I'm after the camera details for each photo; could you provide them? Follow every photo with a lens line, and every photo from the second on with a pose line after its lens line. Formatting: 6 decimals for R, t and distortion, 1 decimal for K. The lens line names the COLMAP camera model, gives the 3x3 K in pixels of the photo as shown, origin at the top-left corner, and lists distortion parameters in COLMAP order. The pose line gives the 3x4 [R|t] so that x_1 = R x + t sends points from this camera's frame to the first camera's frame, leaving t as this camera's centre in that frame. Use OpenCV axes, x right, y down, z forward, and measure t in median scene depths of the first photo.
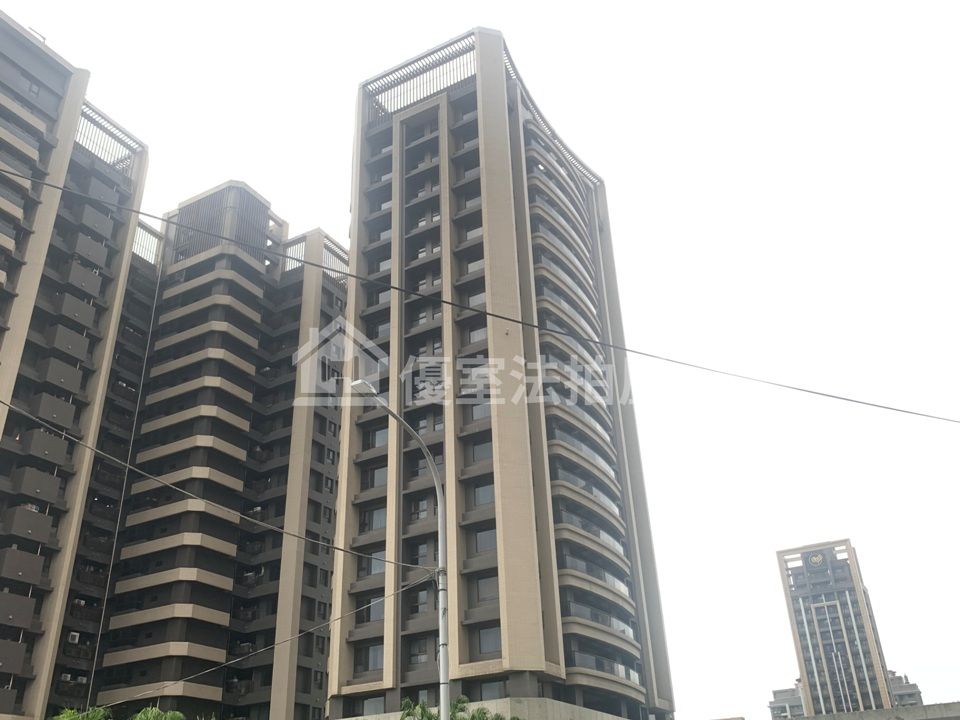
lens RADIAL K [[905.4, 0, 503.5], [0, 905.4, 349.0], [0, 0, 1]] dist [-0.003913, 0.000000]
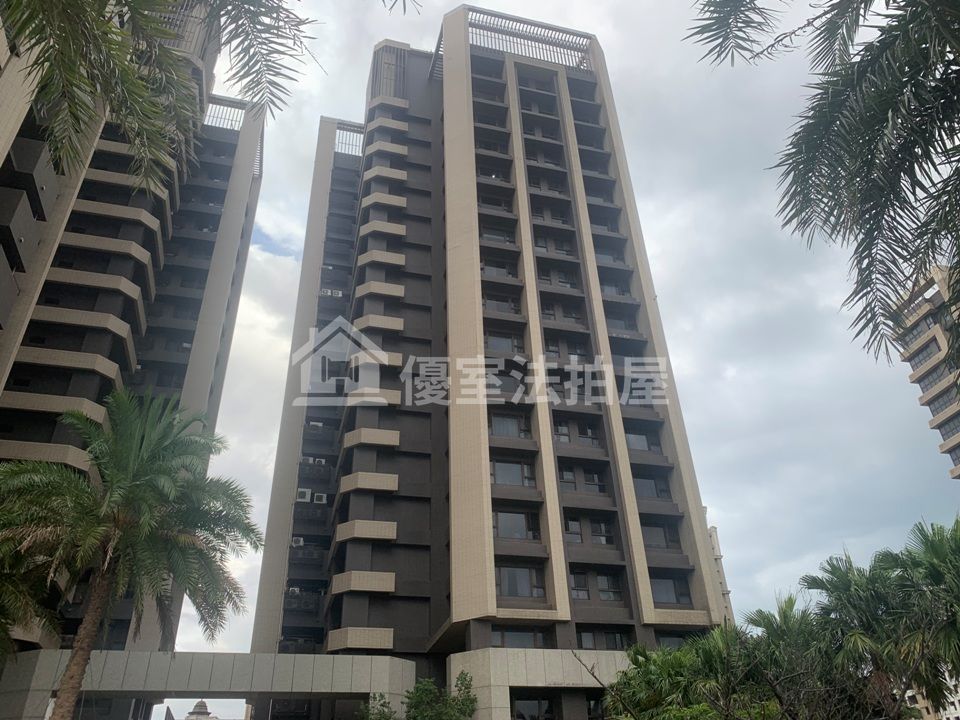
lens RADIAL K [[738.5, 0, 475.9], [0, 738.5, 352.5], [0, 0, 1]] dist [0.042128, -0.055728]
pose [[0.719754, 0.405703, 0.563346, -0.454409], [-0.335388, 0.913696, -0.229508, 0.229909], [-0.607839, -0.023751, 0.793705, 0.358760]]
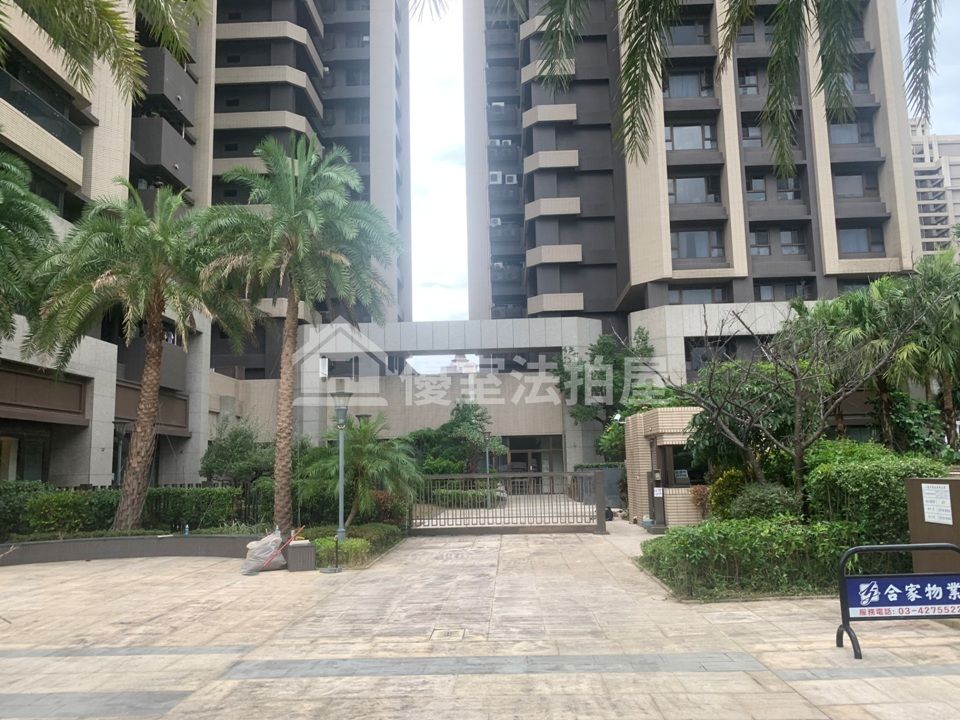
lens RADIAL K [[738.5, 0, 485.4], [0, 738.5, 367.7], [0, 0, 1]] dist [0.042128, -0.055728]
pose [[0.890442, 0.085111, 0.447068, -0.446060], [-0.235279, 0.926984, 0.292138, 0.210565], [-0.389560, -0.365317, 0.845450, 0.322915]]
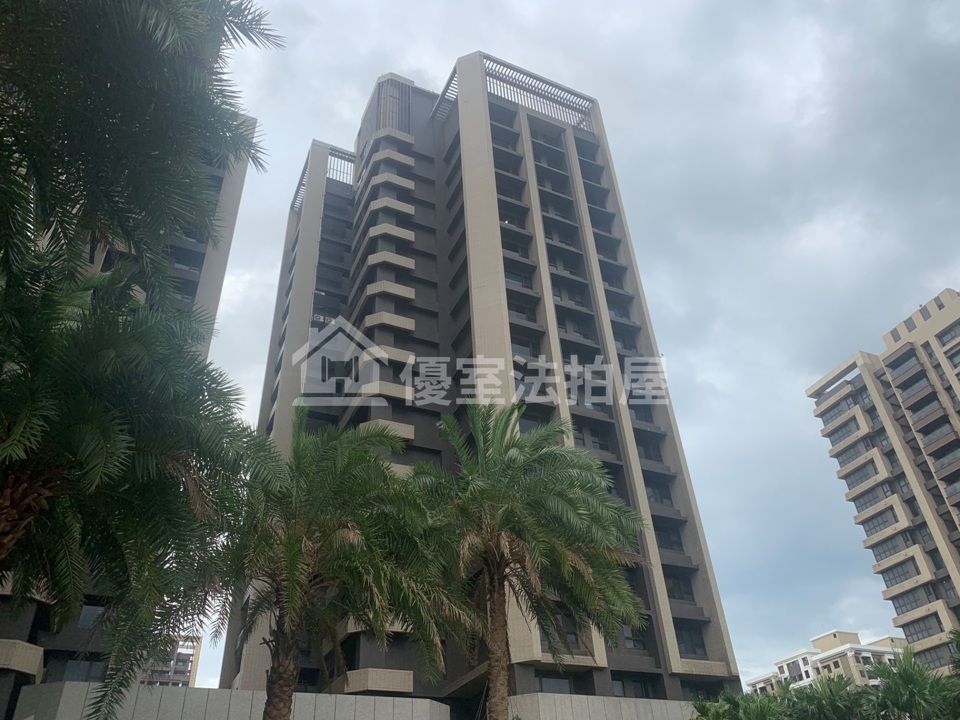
lens RADIAL K [[738.5, 0, 477.6], [0, 738.5, 369.6], [0, 0, 1]] dist [0.042128, -0.055728]
pose [[0.583665, 0.488582, 0.648554, -0.524127], [-0.371890, 0.870869, -0.321380, 0.273797], [-0.721826, -0.053613, 0.689995, 0.433503]]
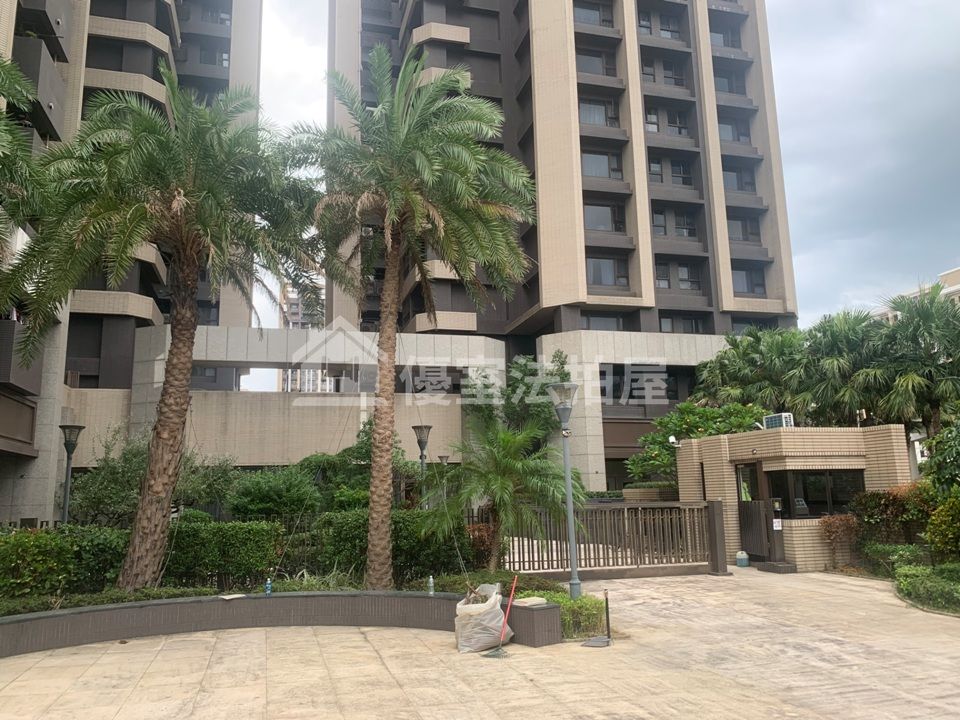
lens RADIAL K [[738.5, 0, 471.7], [0, 738.5, 357.8], [0, 0, 1]] dist [0.042128, -0.055728]
pose [[0.718014, 0.157391, 0.678000, -0.492083], [-0.347007, 0.925352, 0.152675, 0.254776], [-0.603359, -0.344894, 0.719032, 0.399014]]
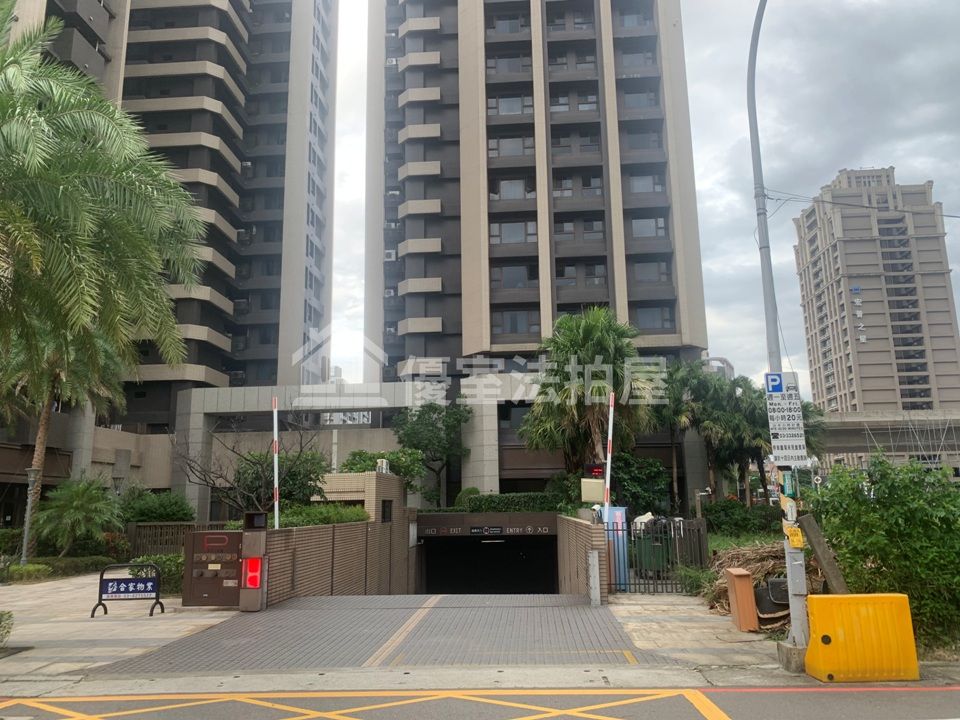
lens RADIAL K [[738.5, 0, 479.5], [0, 738.5, 356.7], [0, 0, 1]] dist [0.042128, -0.055728]
pose [[0.907766, 0.111825, 0.404297, -0.366454], [-0.223956, 0.944152, 0.241705, 0.136118], [-0.354689, -0.309956, 0.882113, 0.200236]]
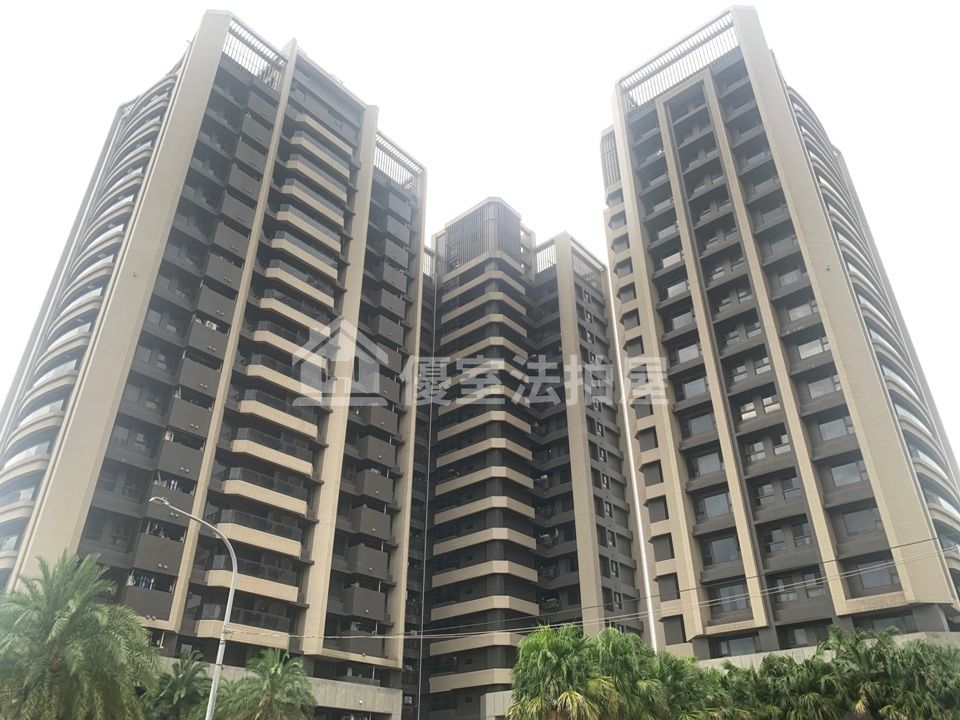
lens RADIAL K [[738.5, 0, 486.7], [0, 738.5, 351.0], [0, 0, 1]] dist [0.042128, -0.055728]
pose [[0.977215, -0.077998, -0.197401, -0.161452], [0.069255, 0.996303, -0.050826, 0.068679], [0.200636, 0.035997, 0.979004, 0.102090]]
